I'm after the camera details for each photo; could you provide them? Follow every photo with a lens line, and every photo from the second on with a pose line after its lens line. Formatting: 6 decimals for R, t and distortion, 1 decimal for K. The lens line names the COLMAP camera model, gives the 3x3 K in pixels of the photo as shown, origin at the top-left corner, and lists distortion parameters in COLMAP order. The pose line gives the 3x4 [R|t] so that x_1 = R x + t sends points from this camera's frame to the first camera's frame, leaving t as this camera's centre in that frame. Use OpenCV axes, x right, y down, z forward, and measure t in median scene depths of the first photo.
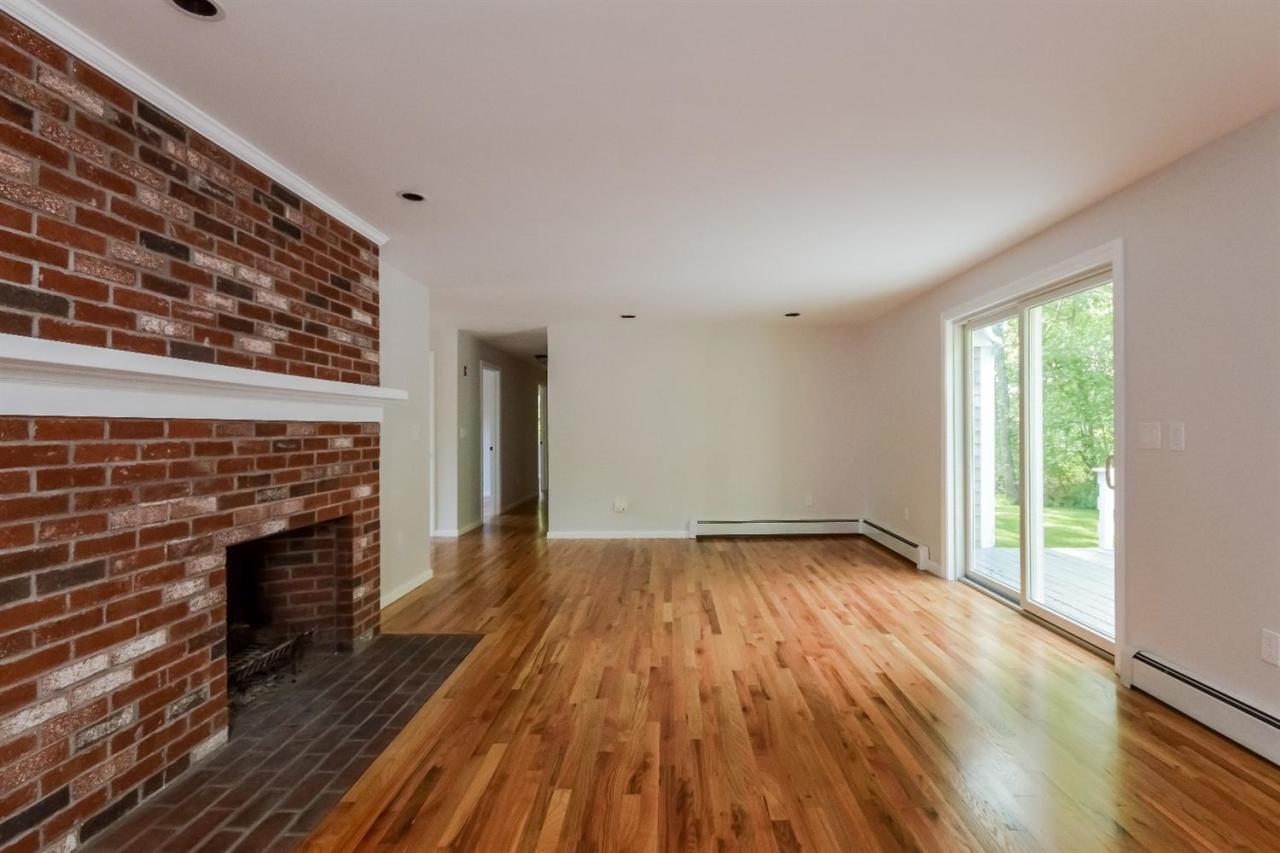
lens RADIAL K [[622.7, 0, 640.5], [0, 622.7, 427.7], [0, 0, 1]] dist [-0.000334, -0.000010]
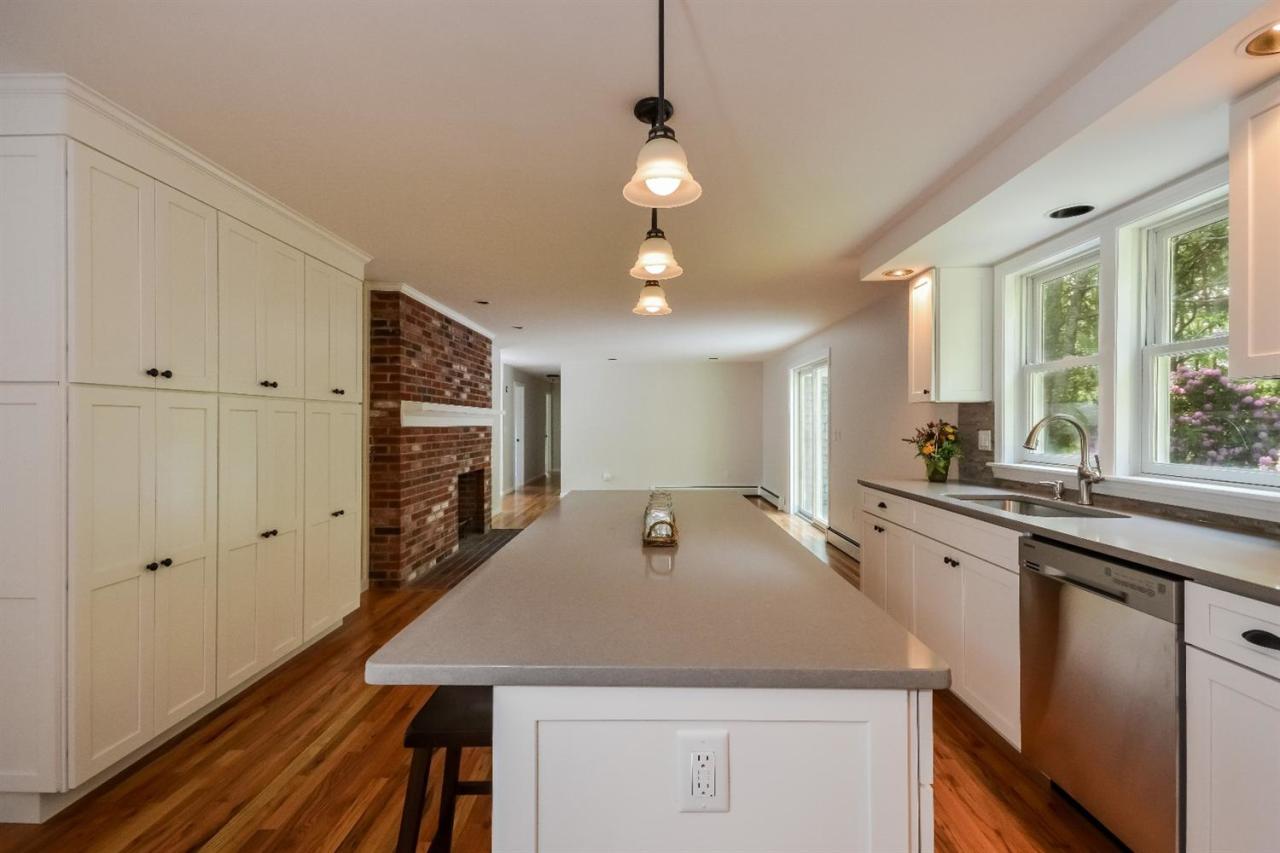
lens RADIAL K [[622.7, 0, 639.1], [0, 622.7, 425.7], [0, 0, 1]] dist [-0.000334, -0.000010]
pose [[0.999621, 0.005966, 0.026893, 0.013361], [-0.006070, 0.999974, 0.003784, -0.021103], [-0.026870, -0.003946, 0.999631, -1.164466]]
